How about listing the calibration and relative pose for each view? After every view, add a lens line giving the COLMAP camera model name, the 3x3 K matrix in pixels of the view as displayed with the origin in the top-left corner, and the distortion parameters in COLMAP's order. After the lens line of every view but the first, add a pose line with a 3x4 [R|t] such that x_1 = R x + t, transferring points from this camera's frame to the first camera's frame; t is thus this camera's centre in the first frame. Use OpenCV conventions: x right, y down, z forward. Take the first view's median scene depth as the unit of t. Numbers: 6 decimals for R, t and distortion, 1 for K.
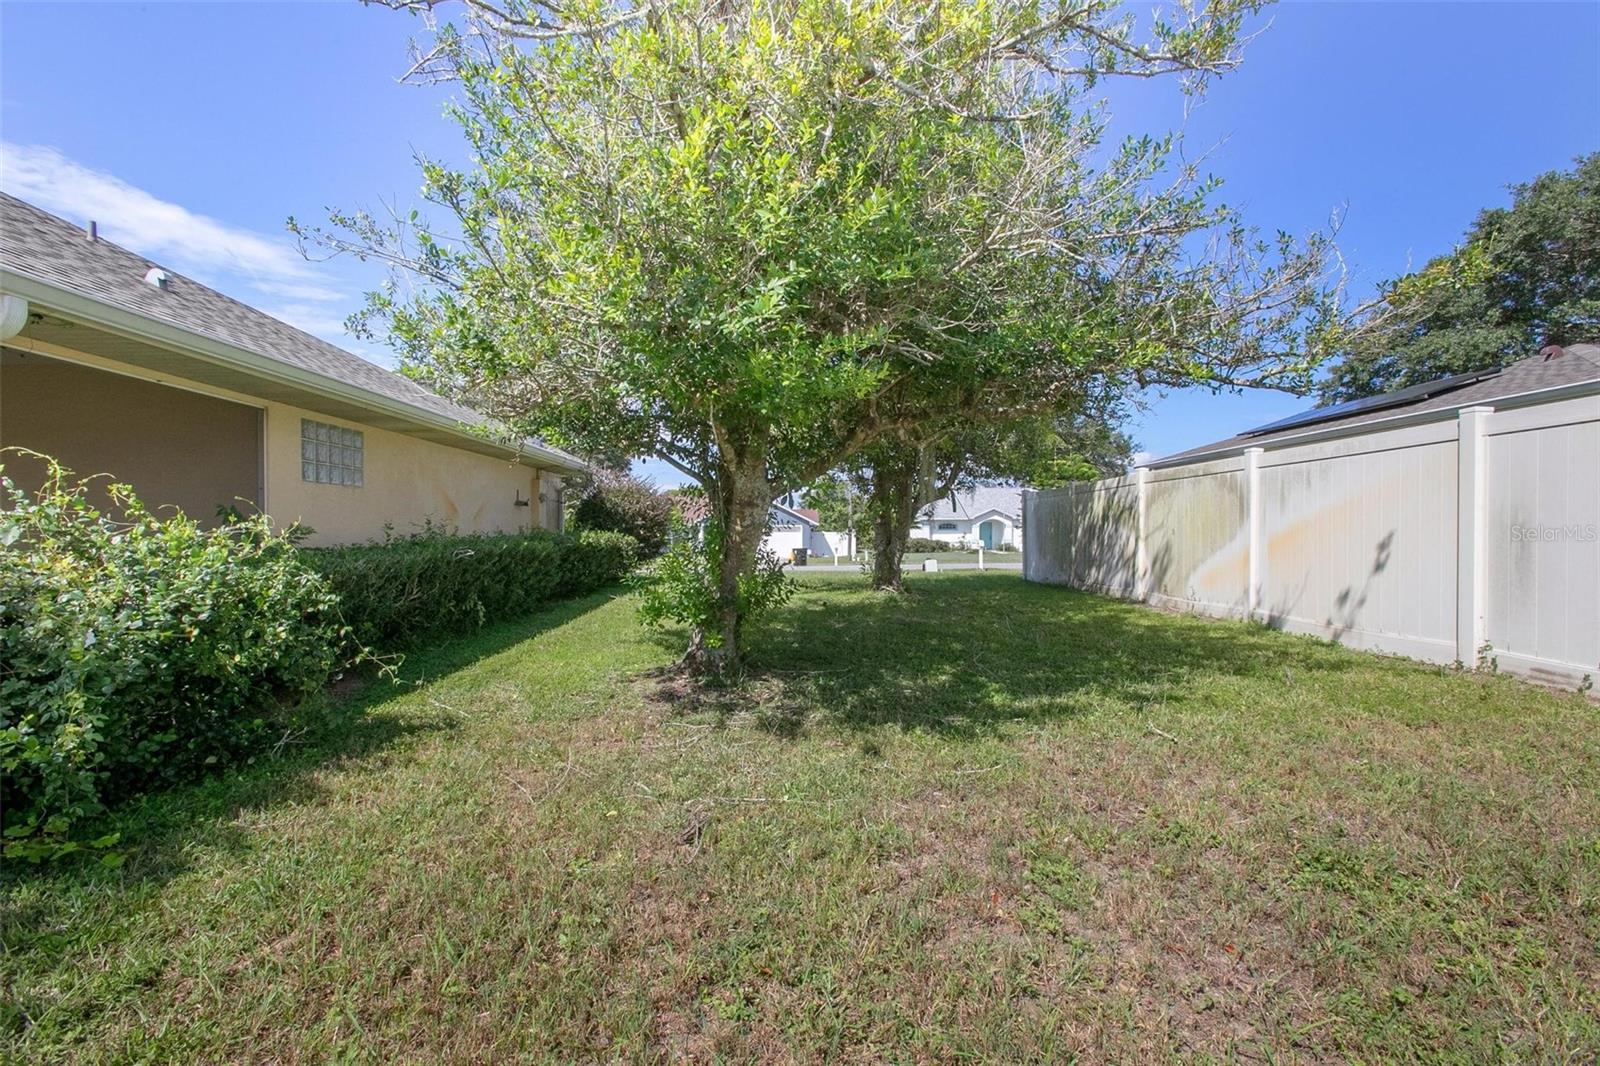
lens RADIAL K [[711.7, 0, 798.7], [0, 711.7, 534.0], [0, 0, 1]] dist [-0.022529, 0.000836]
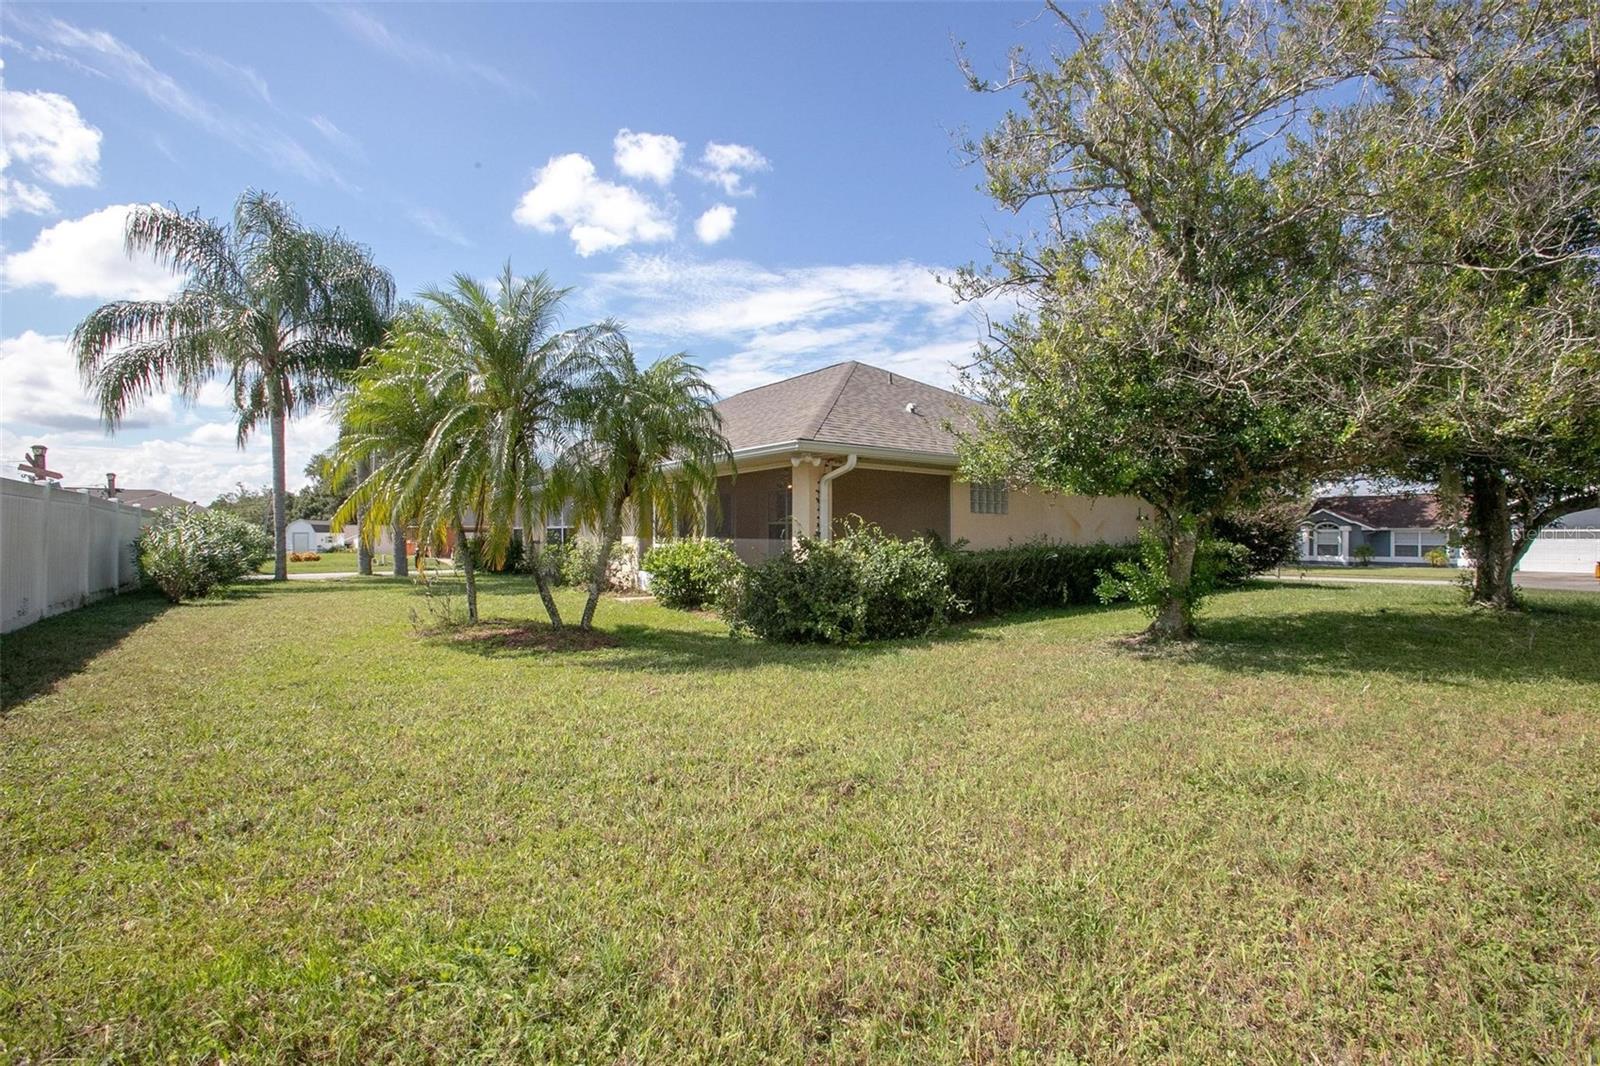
lens RADIAL K [[711.7, 0, 800.1], [0, 711.7, 534.6], [0, 0, 1]] dist [-0.022529, 0.000836]
pose [[0.577635, 0.001136, -0.816295, 1.019302], [-0.004284, 0.999989, -0.001640, -0.031841], [0.816284, 0.004445, 0.577633, -0.773201]]
